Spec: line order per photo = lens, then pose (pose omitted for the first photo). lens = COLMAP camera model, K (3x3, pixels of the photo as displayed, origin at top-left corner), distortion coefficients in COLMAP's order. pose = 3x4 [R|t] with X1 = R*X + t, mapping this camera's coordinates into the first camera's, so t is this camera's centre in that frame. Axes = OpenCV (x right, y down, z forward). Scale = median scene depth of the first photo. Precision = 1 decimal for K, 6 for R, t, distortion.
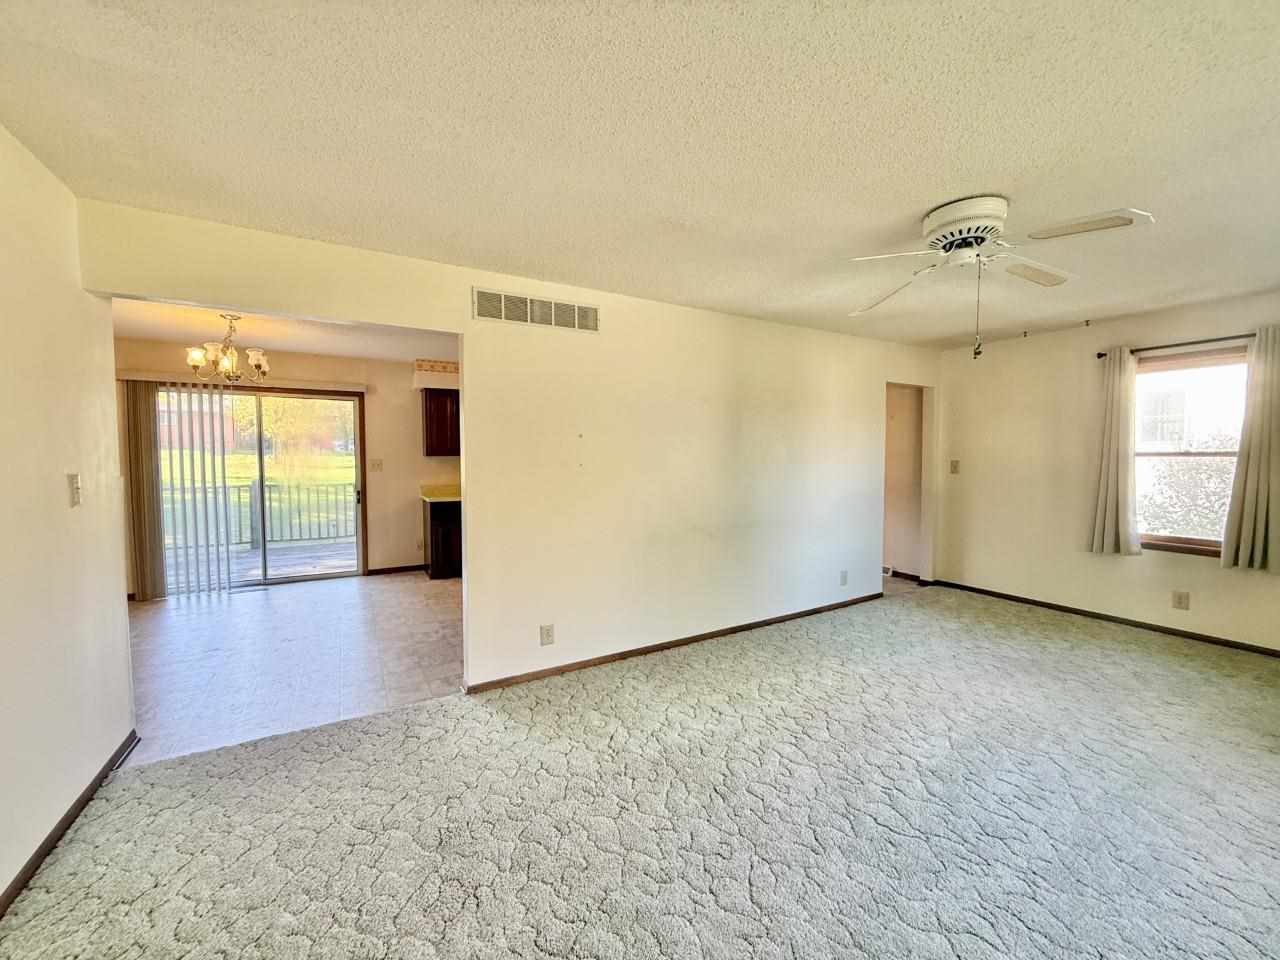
lens RADIAL K [[508.5, 0, 638.0], [0, 508.5, 482.0], [0, 0, 1]] dist [0.000380, -0.000203]
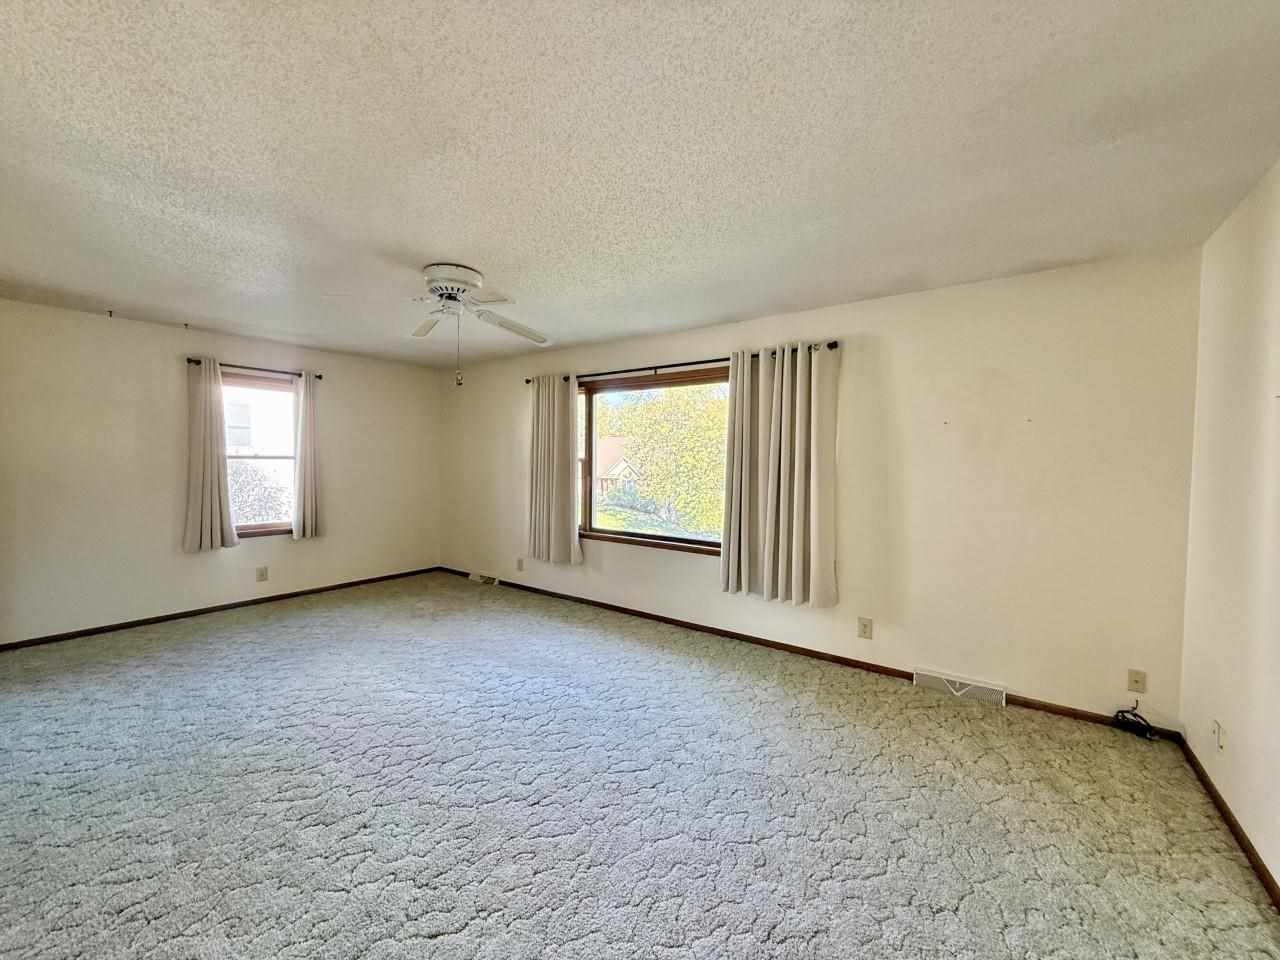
lens RADIAL K [[508.5, 0, 638.0], [0, 508.5, 474.1], [0, 0, 1]] dist [0.000380, -0.000203]
pose [[-0.411294, -0.024237, 0.911181, -0.472215], [0.036514, 0.998406, 0.043039, -0.034175], [-0.910771, 0.050973, -0.409753, 0.701155]]
